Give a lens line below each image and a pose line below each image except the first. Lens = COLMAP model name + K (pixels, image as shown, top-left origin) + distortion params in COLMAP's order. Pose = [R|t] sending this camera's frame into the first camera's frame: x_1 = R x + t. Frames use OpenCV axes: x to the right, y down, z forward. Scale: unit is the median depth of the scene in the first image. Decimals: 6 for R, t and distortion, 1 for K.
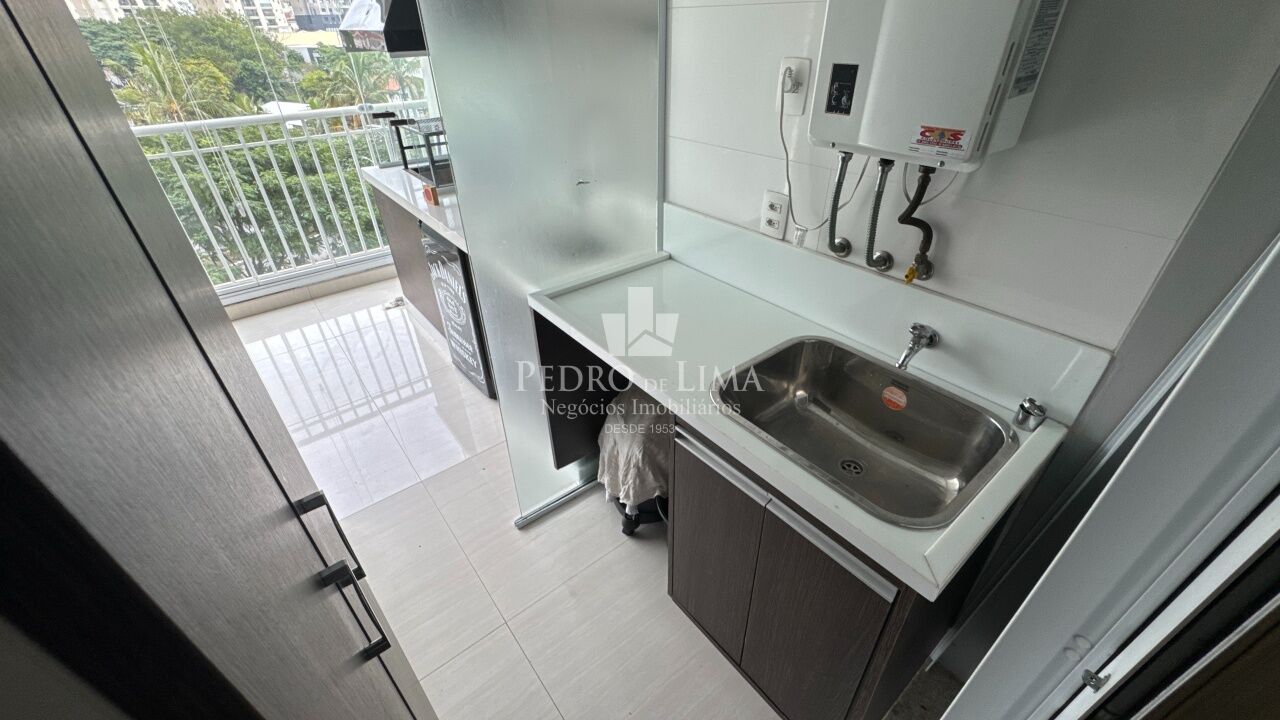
lens RADIAL K [[512.9, 0, 647.4], [0, 512.9, 363.1], [0, 0, 1]] dist [-0.004354, 0.000094]
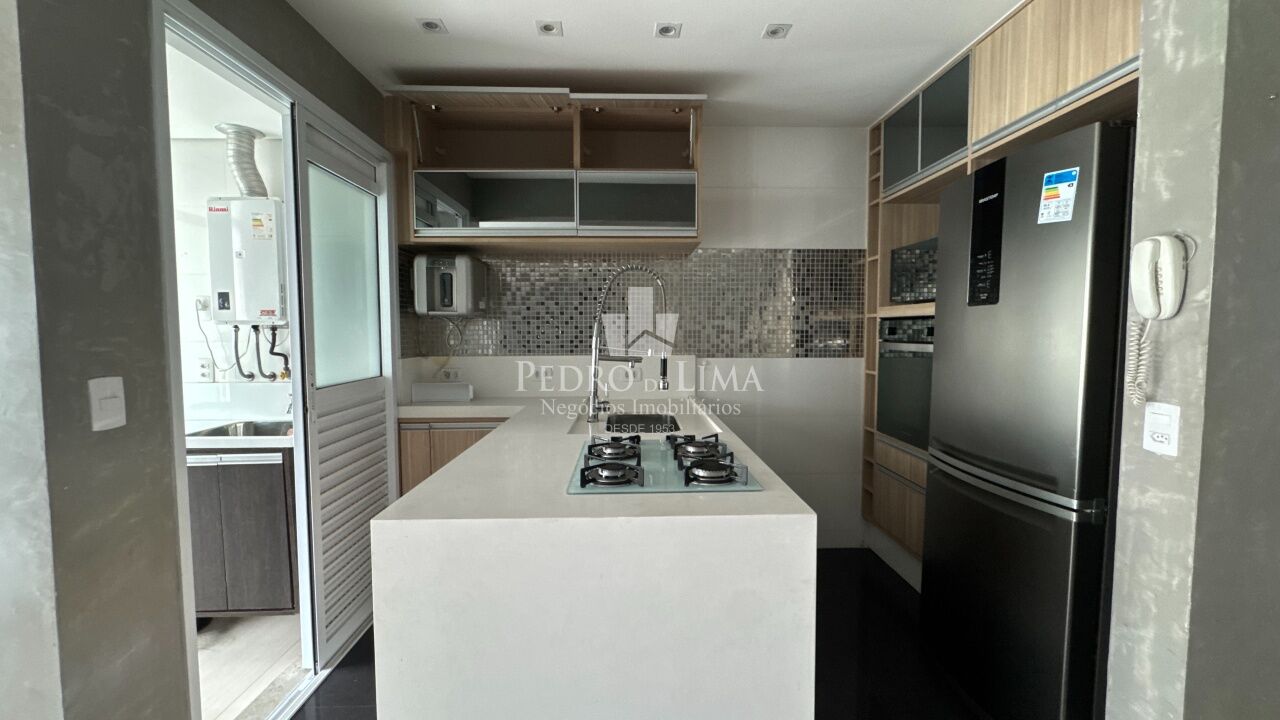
lens RADIAL K [[512.9, 0, 639.6], [0, 512.9, 360.8], [0, 0, 1]] dist [-0.004354, 0.000094]
pose [[0.614466, -0.041982, 0.787825, -0.282543], [0.436713, 0.849741, -0.295334, 1.069813], [-0.657049, 0.525526, 0.540471, -1.224285]]
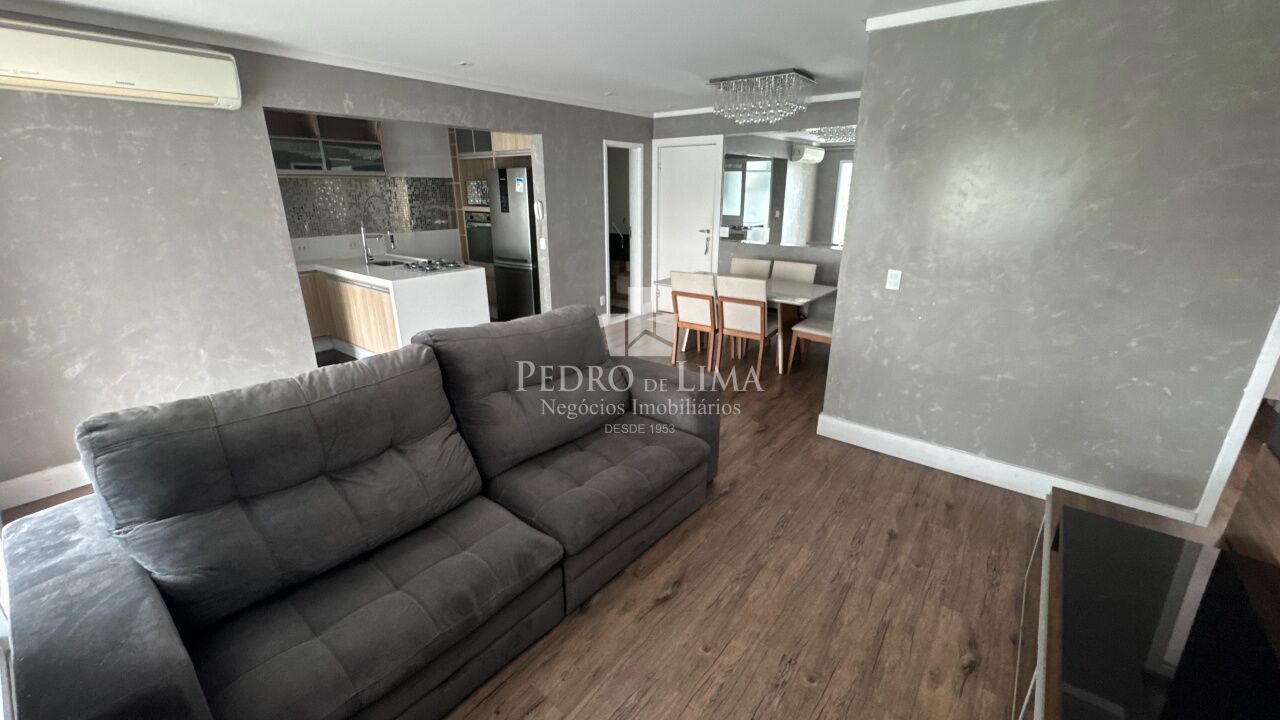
lens RADIAL K [[512.9, 0, 646.1], [0, 512.9, 367.4], [0, 0, 1]] dist [-0.004354, 0.000094]
pose [[-0.221719, -0.313324, 0.923401, -3.730203], [0.538541, 0.750099, 0.383829, 0.891571], [-0.812905, 0.582391, 0.002427, -1.403512]]
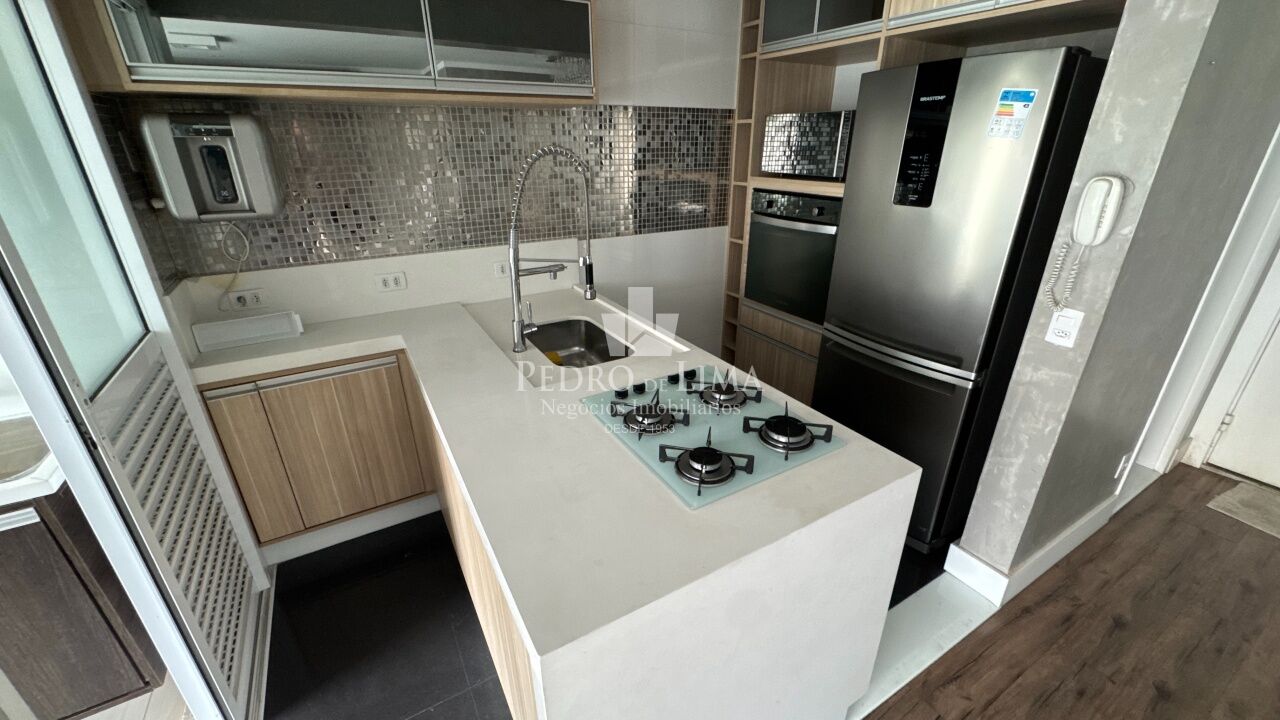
lens RADIAL K [[512.9, 0, 639.5], [0, 512.9, 361.9], [0, 0, 1]] dist [-0.004354, 0.000094]
pose [[0.155240, -0.386256, 0.909234, -0.299130], [0.551112, 0.797719, 0.244787, 0.478506], [-0.819864, 0.463089, 0.336708, -0.791880]]
